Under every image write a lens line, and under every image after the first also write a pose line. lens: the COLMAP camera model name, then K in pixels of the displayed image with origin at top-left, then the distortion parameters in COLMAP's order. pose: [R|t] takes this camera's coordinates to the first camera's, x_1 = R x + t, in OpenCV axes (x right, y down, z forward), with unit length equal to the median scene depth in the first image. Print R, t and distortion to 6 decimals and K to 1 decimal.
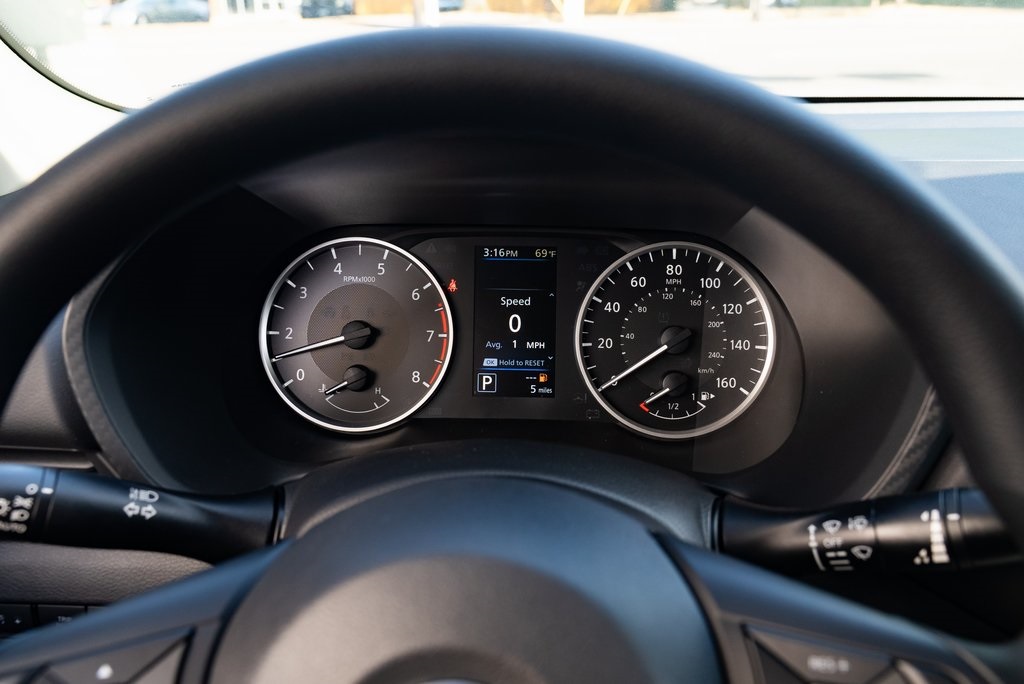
lens RADIAL K [[843.7, 0, 507.9], [0, 843.7, 342.1], [0, 0, 1]] dist [-0.002830, 0.004569]
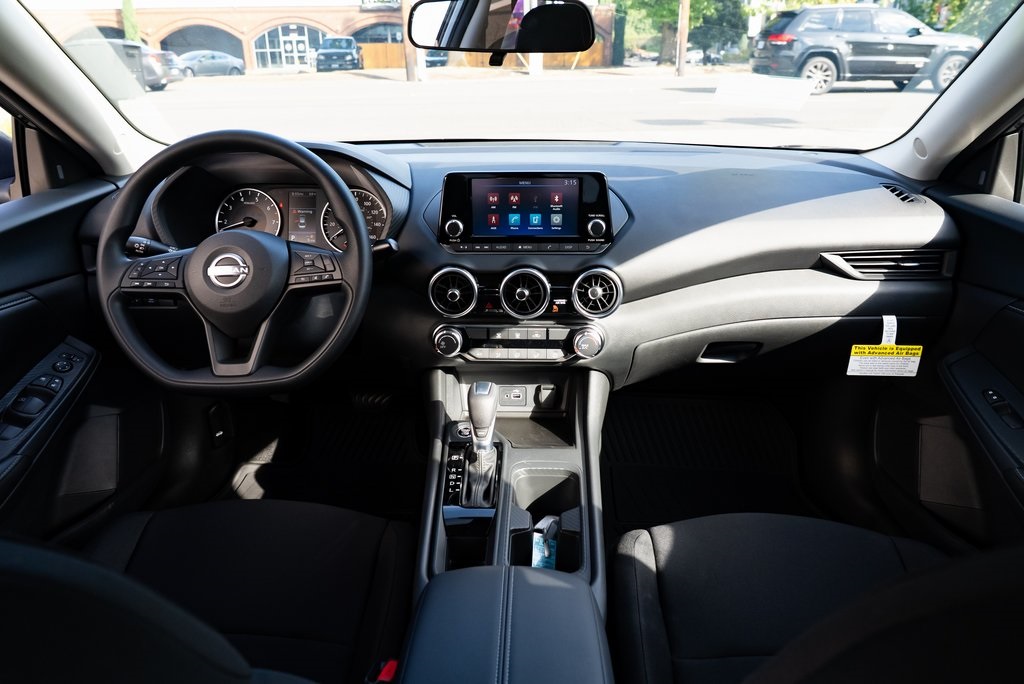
lens RADIAL K [[695.7, 0, 510.1], [0, 695.7, 342.8], [0, 0, 1]] dist [-0.030550, 0.017291]
pose [[0.999744, -0.002759, 0.022474, 0.684703], [0.002547, 0.999952, 0.009494, 0.396830], [-0.022499, -0.009434, 0.999702, -1.453261]]
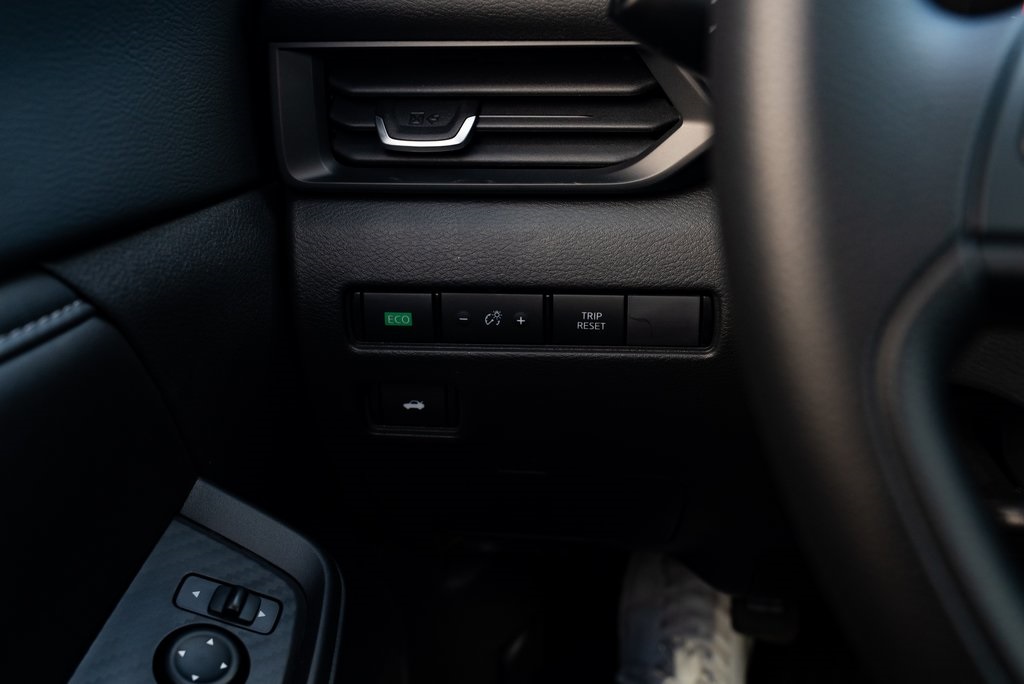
lens RADIAL K [[1031.2, 0, 515.0], [0, 1031.2, 343.4], [0, 0, 1]] dist [0.003973, 0.000000]
pose [[0.999088, 0.004430, -0.042473, -0.458612], [-0.004655, 0.999976, -0.005202, 0.296227], [0.042449, 0.005395, 0.999084, 0.124616]]
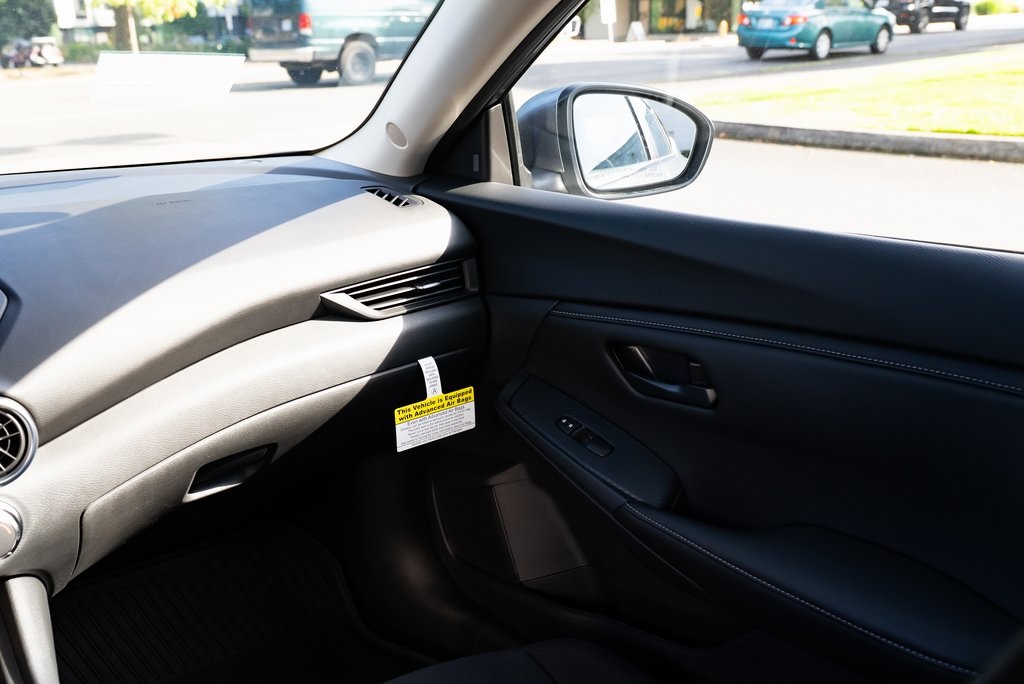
lens RADIAL K [[970.2, 0, 498.6], [0, 970.2, 341.5], [0, 0, 1]] dist [-0.004054, 0.000000]
pose [[0.740664, -0.219514, 0.635004, 0.635622], [0.280723, 0.959779, 0.004352, 0.334824], [-0.610419, 0.175037, 0.772497, -1.144907]]
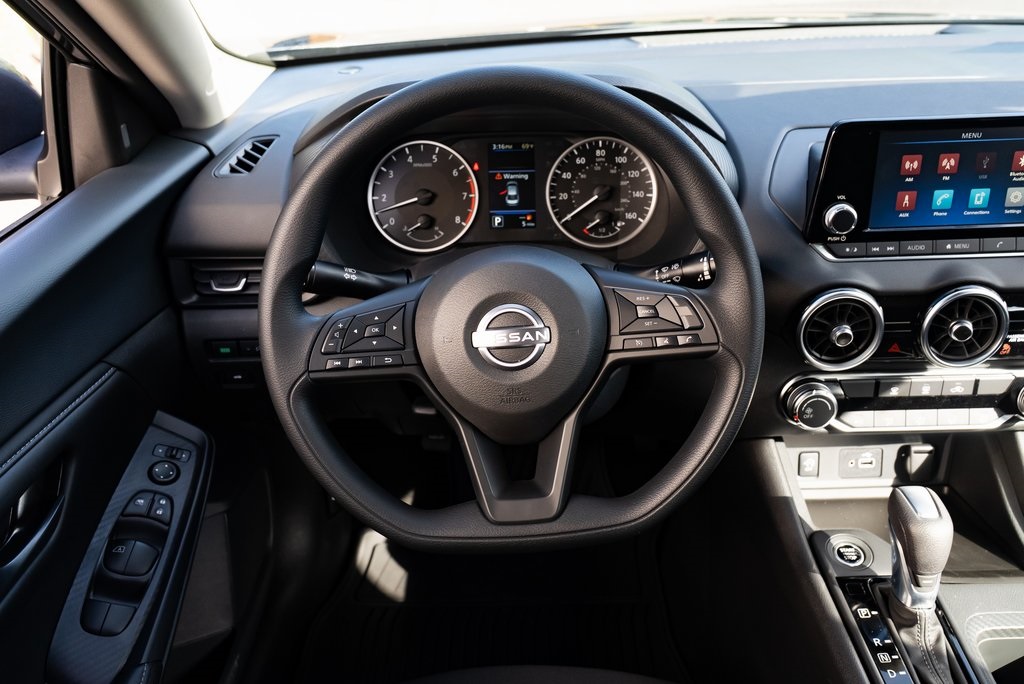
lens RADIAL K [[843.7, 0, 509.3], [0, 843.7, 338.7], [0, 0, 1]] dist [-0.002830, 0.004569]
pose [[0.998449, -0.044918, 0.032879, -0.071326], [0.040112, 0.990099, 0.134519, 0.055158], [-0.038596, -0.132991, 0.990365, -0.806359]]
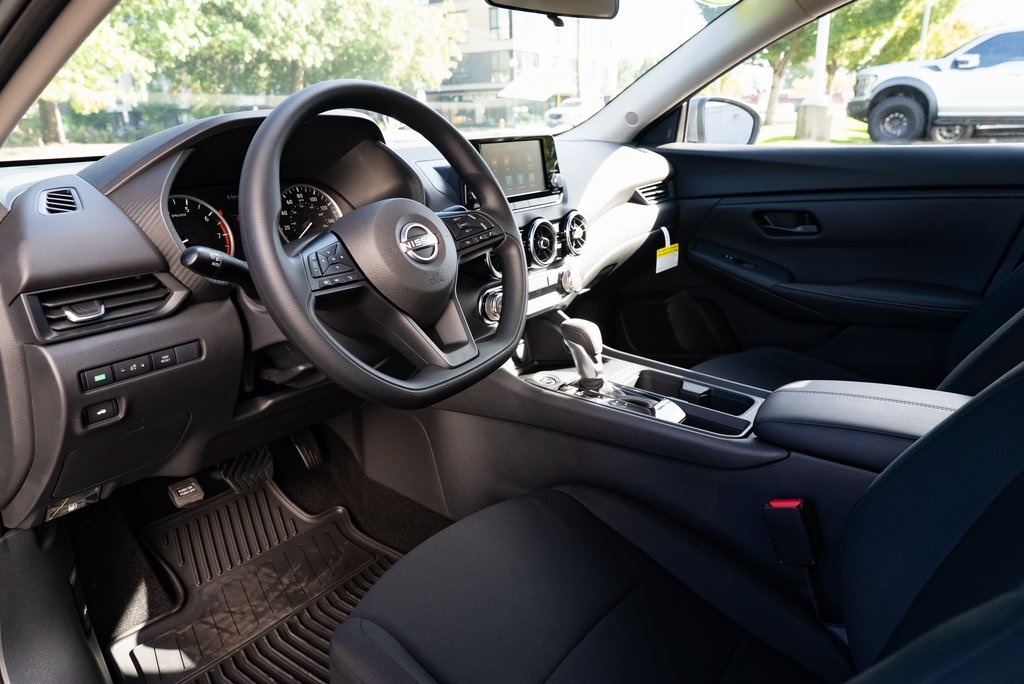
lens RADIAL K [[695.7, 0, 512.5], [0, 695.7, 343.6], [0, 0, 1]] dist [-0.030550, 0.017291]
pose [[0.563262, -0.257006, 0.785292, -1.158382], [0.331991, 0.940701, 0.069742, 0.387497], [-0.756649, 0.221427, 0.615185, -0.624028]]
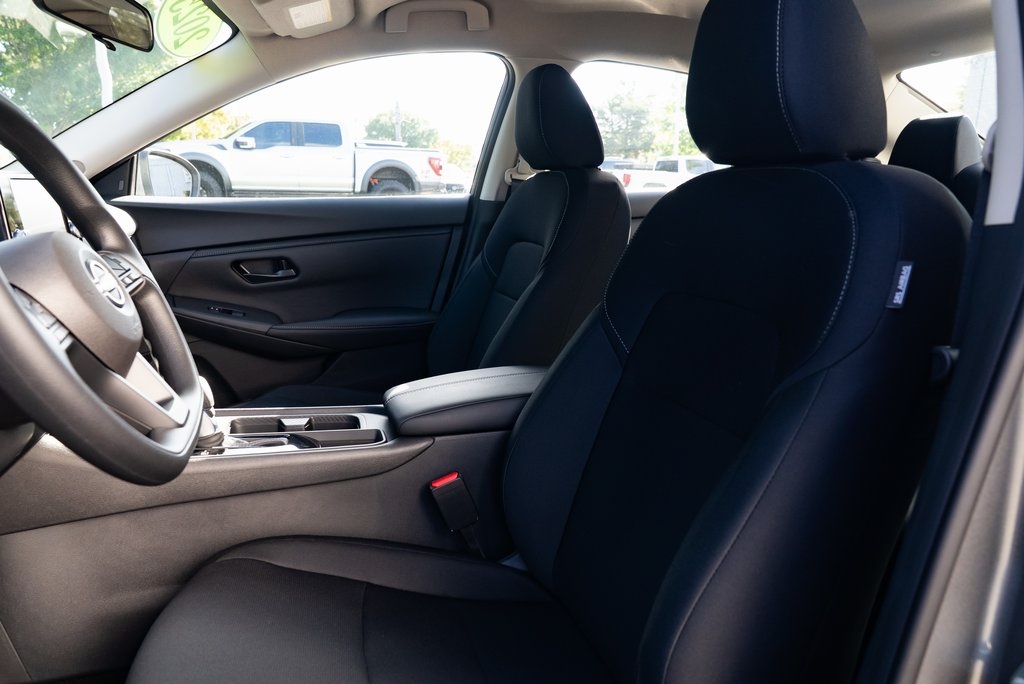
lens RADIAL K [[695.7, 0, 517.8], [0, 695.7, 338.6], [0, 0, 1]] dist [-0.030550, 0.017291]
pose [[-0.318948, -0.194848, 0.927527, -1.379563], [0.361866, 0.879464, 0.309186, 0.202811], [-0.875971, 0.434255, -0.209995, 0.041009]]
